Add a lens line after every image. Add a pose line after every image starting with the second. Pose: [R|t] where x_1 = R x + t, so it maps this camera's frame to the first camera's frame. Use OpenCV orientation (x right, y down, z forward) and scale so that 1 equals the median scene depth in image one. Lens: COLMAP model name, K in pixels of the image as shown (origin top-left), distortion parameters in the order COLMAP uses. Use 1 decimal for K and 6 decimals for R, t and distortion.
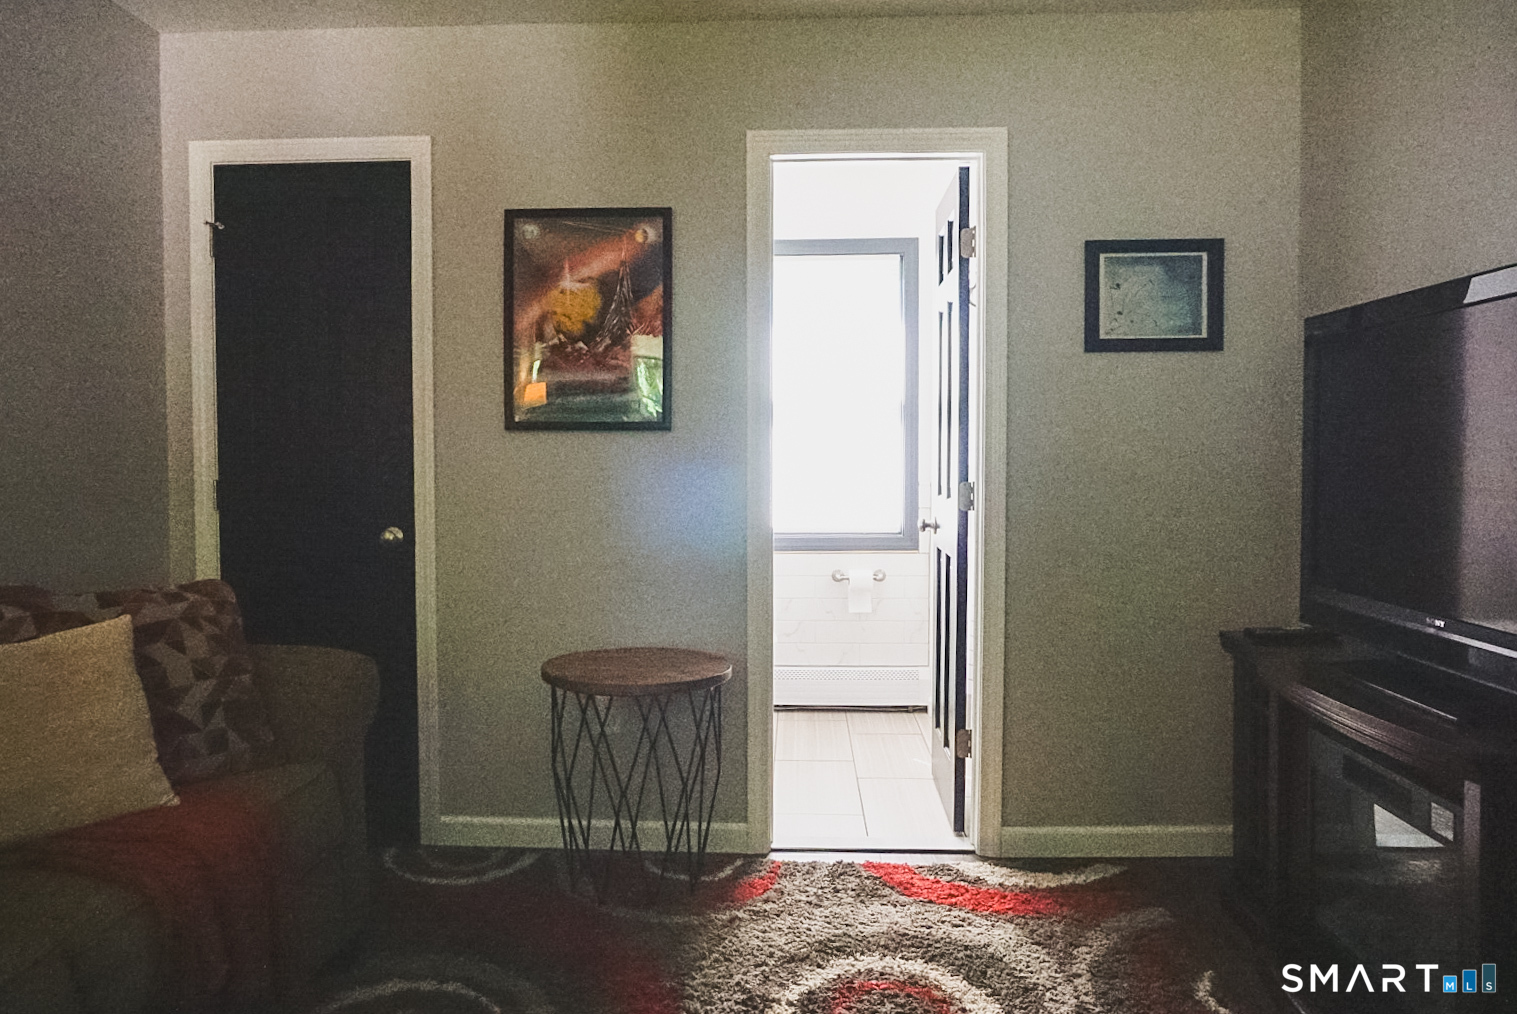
lens RADIAL K [[1074.6, 0, 758.5], [0, 1074.6, 507.0], [0, 0, 1]] dist [-0.120985, 0.161997]
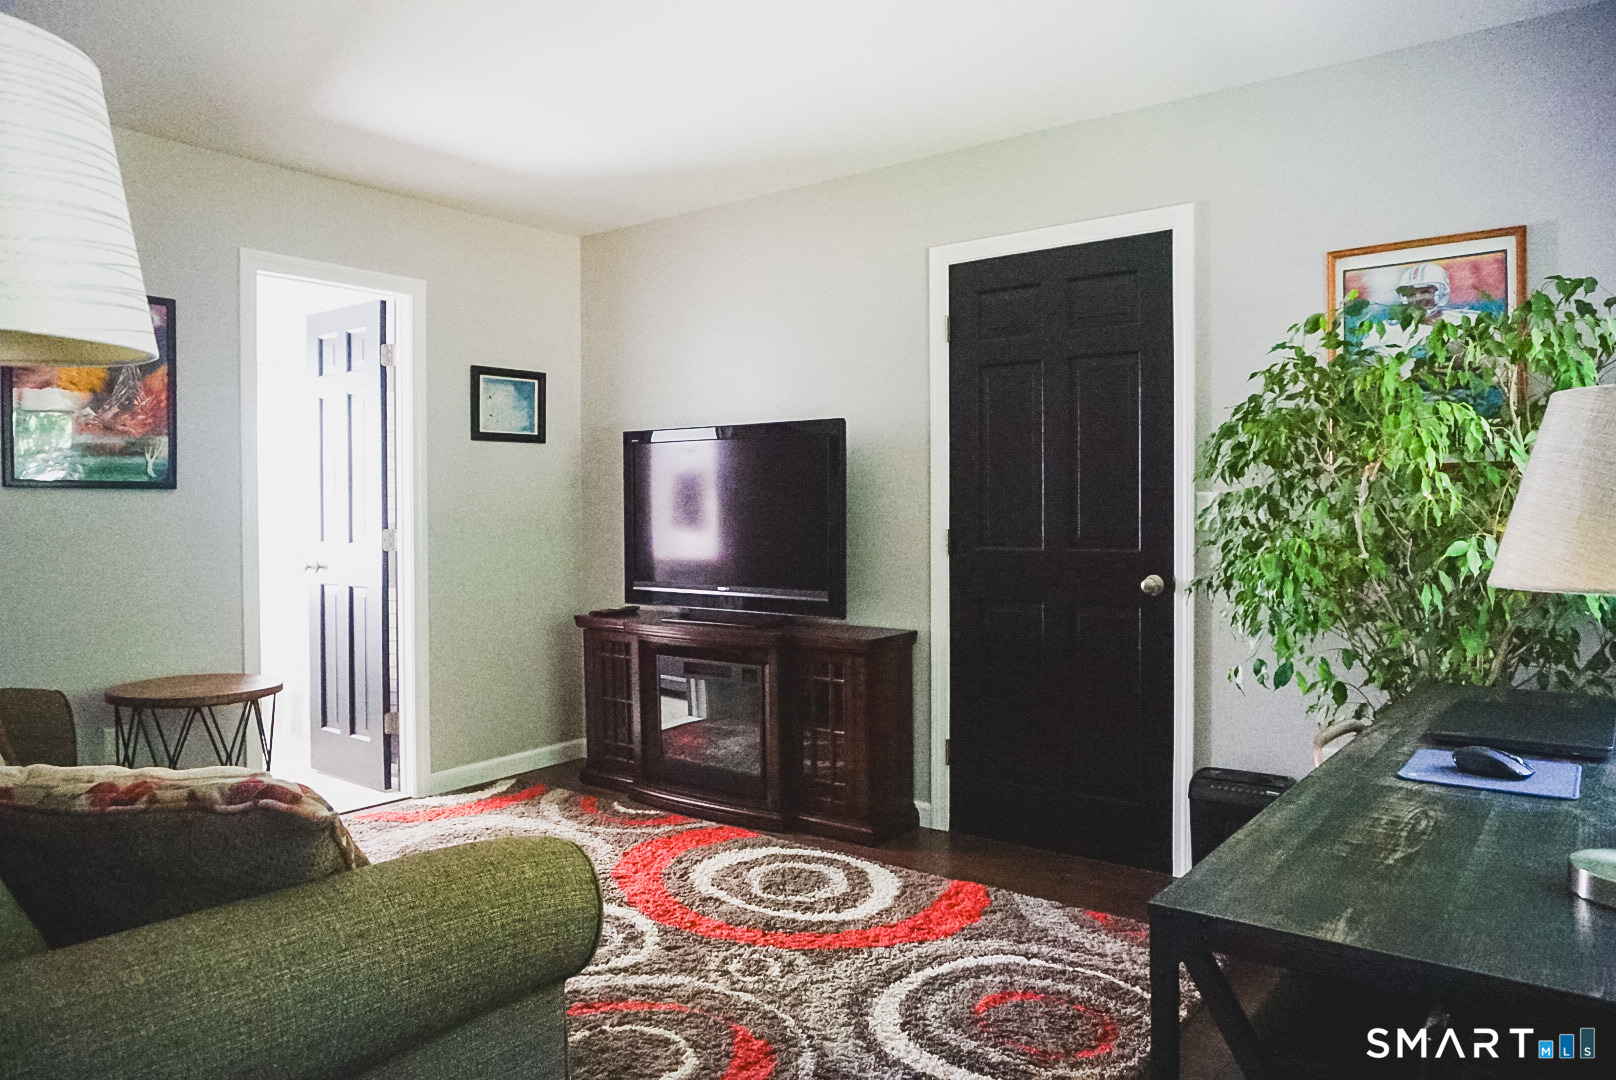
lens RADIAL K [[1081.3, 0, 811.3], [0, 1081.3, 534.9], [0, 0, 1]] dist [-0.045016, 0.030182]
pose [[0.572090, -0.019347, 0.819963, -0.658889], [0.044301, 0.998991, -0.007338, 0.018484], [-0.818993, 0.040523, 0.572370, -0.245033]]
